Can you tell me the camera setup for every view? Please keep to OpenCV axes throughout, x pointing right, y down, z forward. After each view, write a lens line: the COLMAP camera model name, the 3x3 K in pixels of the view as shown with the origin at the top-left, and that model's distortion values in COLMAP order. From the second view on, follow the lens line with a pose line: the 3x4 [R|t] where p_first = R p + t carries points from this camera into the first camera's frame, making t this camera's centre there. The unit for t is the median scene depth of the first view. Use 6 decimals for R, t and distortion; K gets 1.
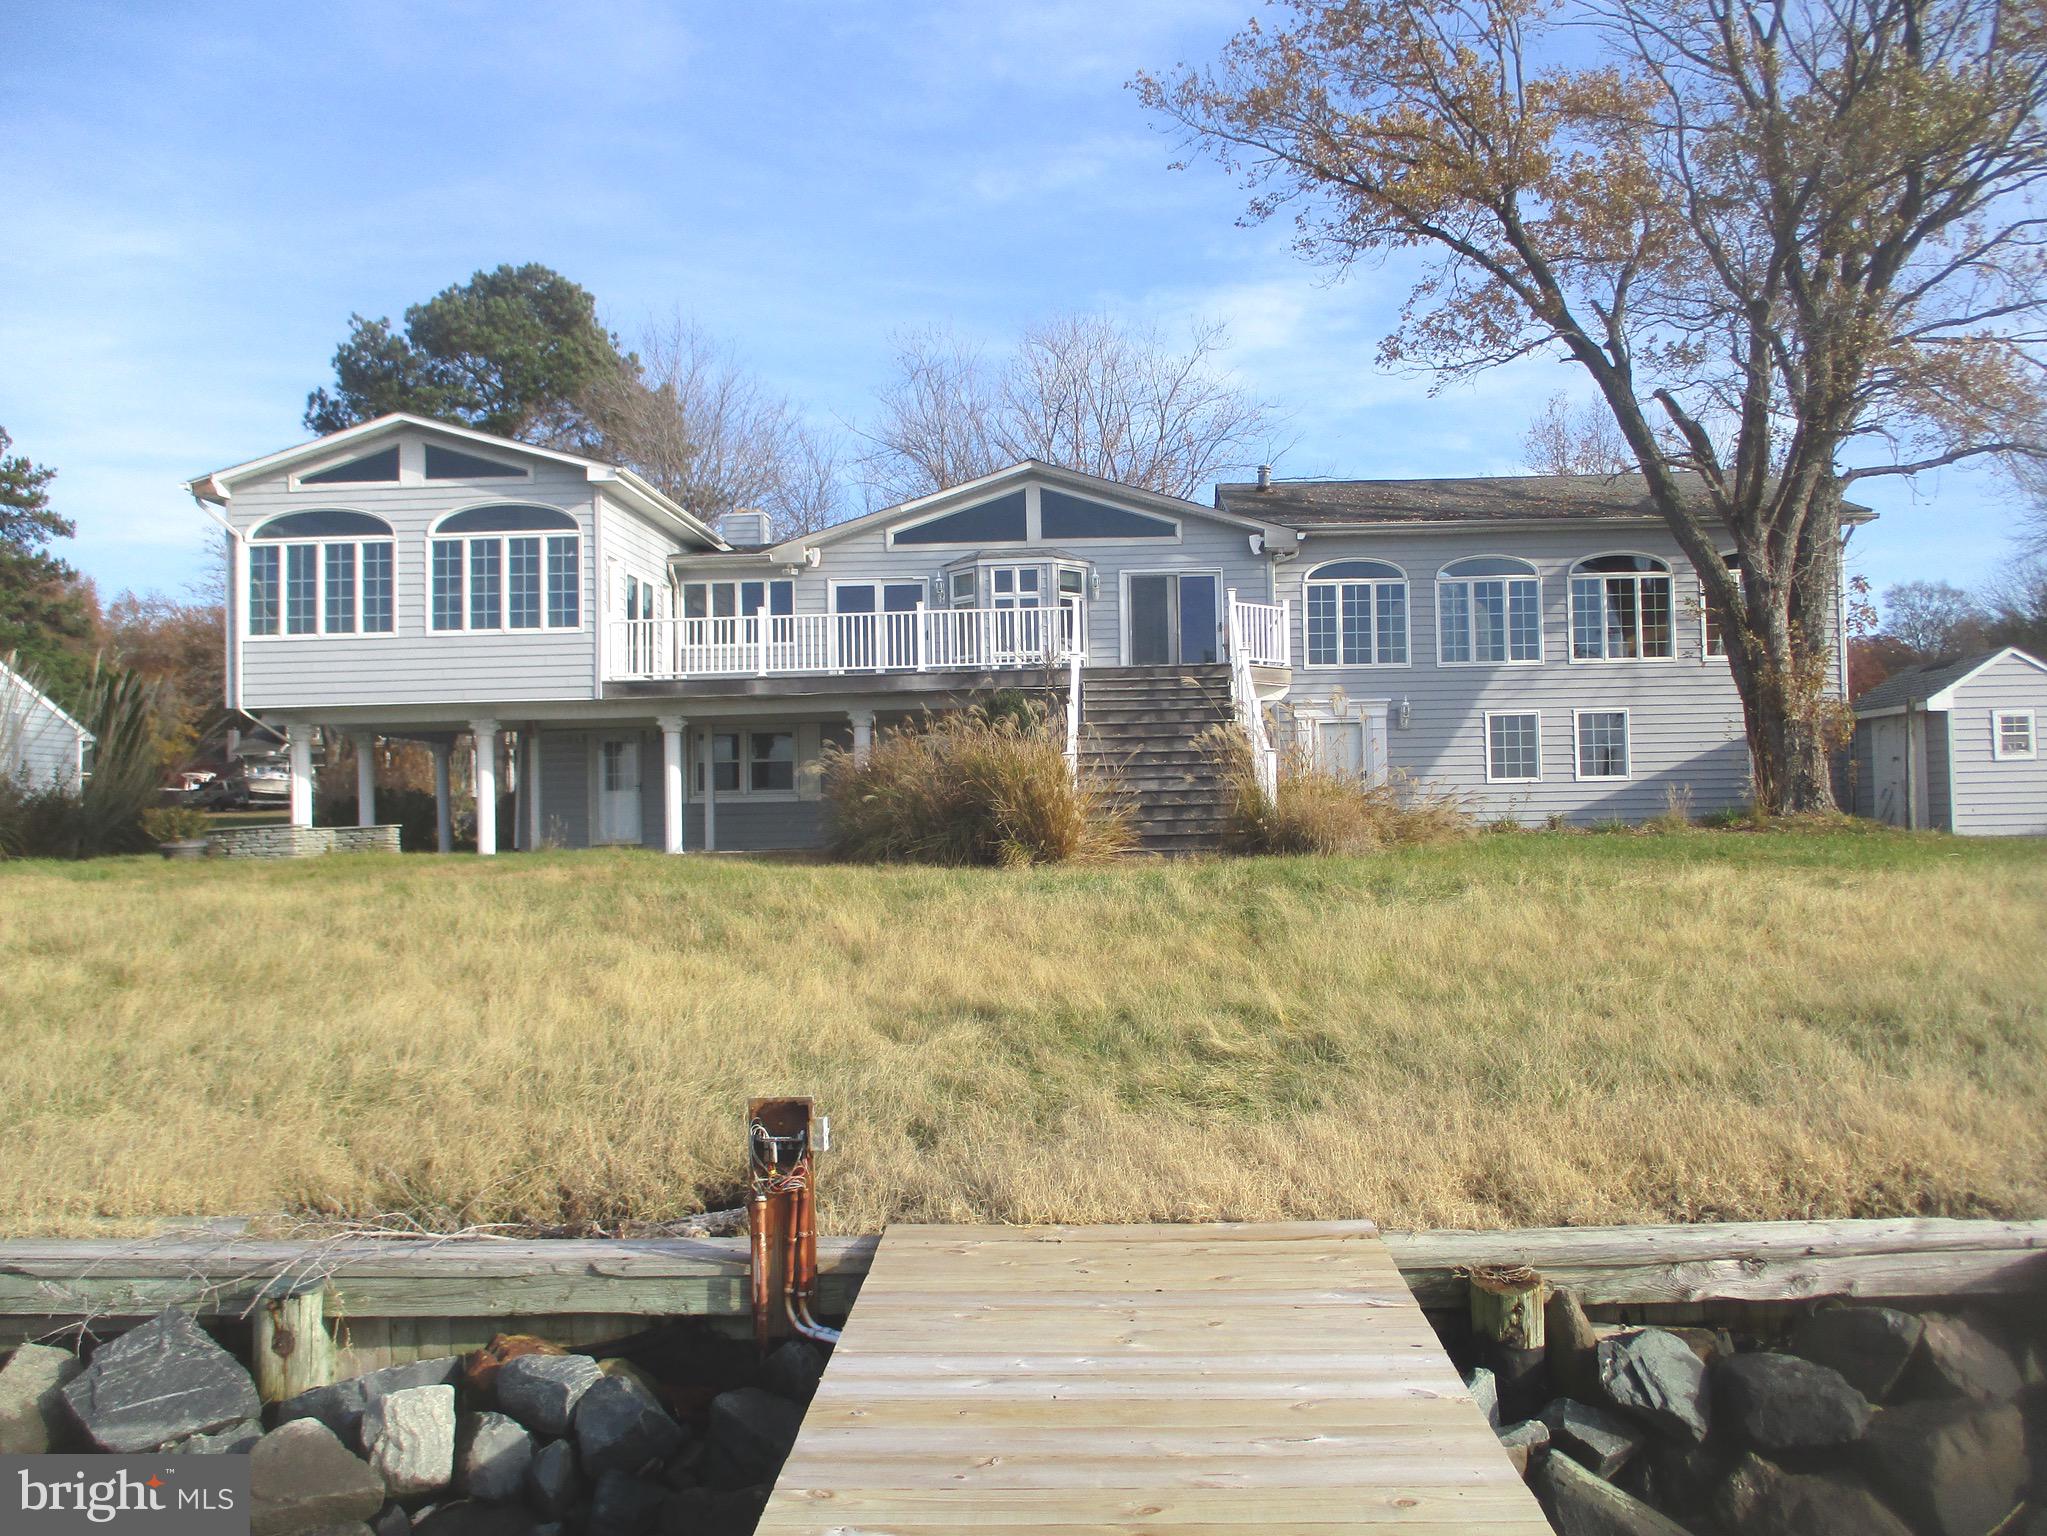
lens RADIAL K [[1657.7, 0, 1023.5], [0, 1657.7, 768.0], [0, 0, 1]] dist [-0.015935, -0.008866]
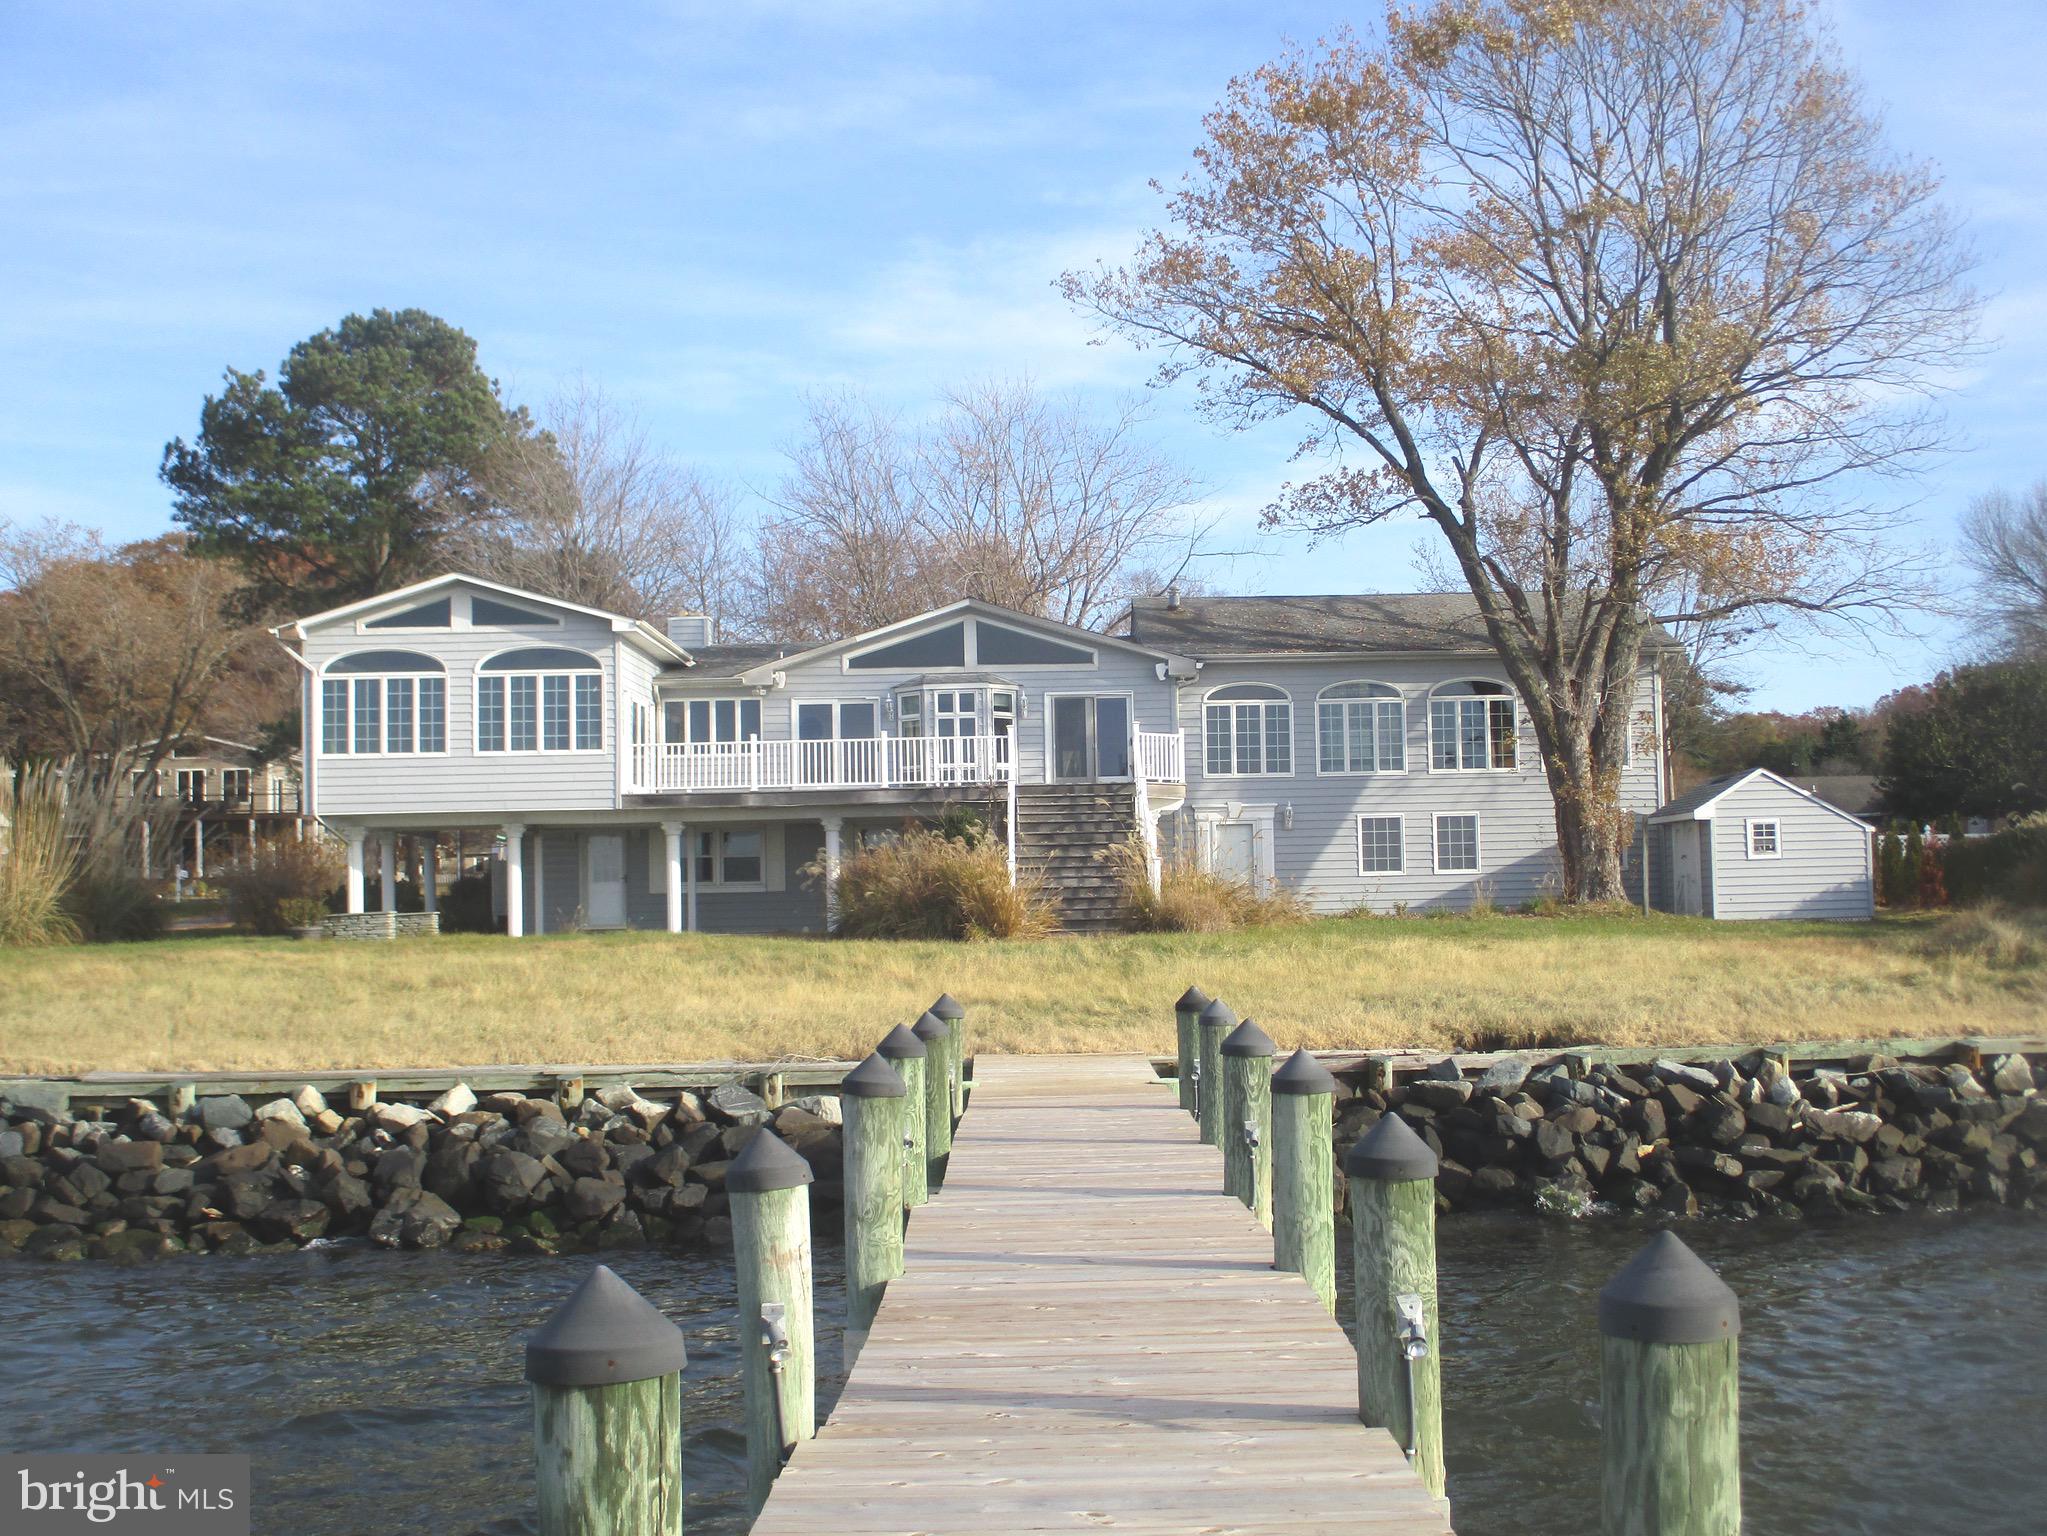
lens RADIAL K [[3151.6, 0, 1023.5], [0, 3151.6, 768.0], [0, 0, 1]] dist [-0.114131, -0.038295]
pose [[0.998281, 0.002071, 0.058572, -0.092452], [-0.001470, 0.999946, -0.010291, -0.046990], [-0.058591, 0.010187, 0.998230, -1.290367]]
